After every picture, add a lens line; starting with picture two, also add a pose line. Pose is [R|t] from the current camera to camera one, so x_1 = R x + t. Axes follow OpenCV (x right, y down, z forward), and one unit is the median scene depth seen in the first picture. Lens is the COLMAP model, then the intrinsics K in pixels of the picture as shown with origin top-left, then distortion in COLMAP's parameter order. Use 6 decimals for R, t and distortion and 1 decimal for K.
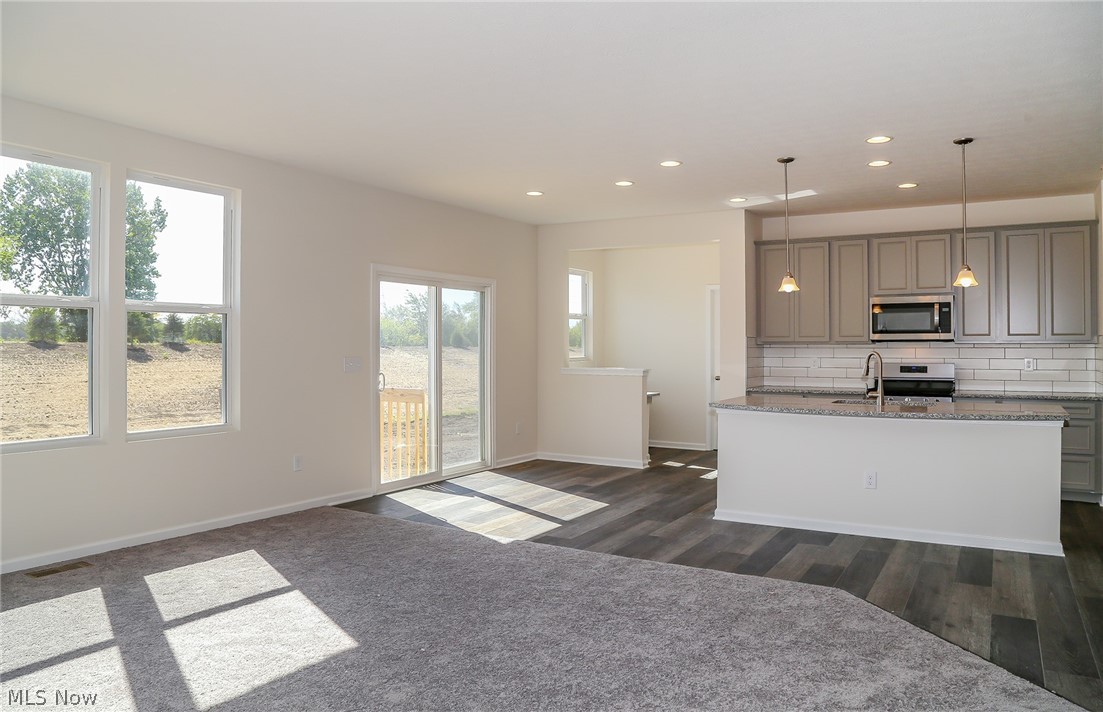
lens RADIAL K [[764.8, 0, 551.5], [0, 764.8, 356.0], [0, 0, 1]] dist [-0.128451, 0.077062]
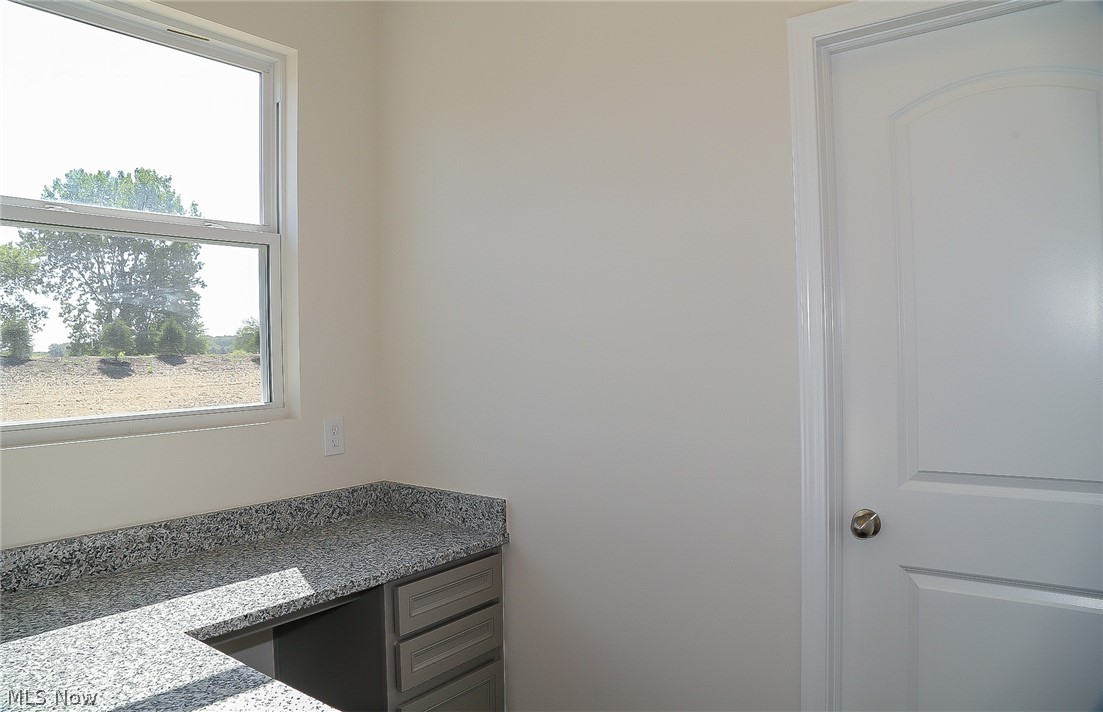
lens RADIAL K [[736.3, 0, 551.5], [0, 736.3, 356.0], [0, 0, 1]] dist [-0.121373, 0.067957]
pose [[0.994096, -0.021025, -0.106445, 0.025921], [0.020606, 0.999775, -0.005032, -0.001781], [0.106527, 0.002809, 0.994306, 0.131424]]
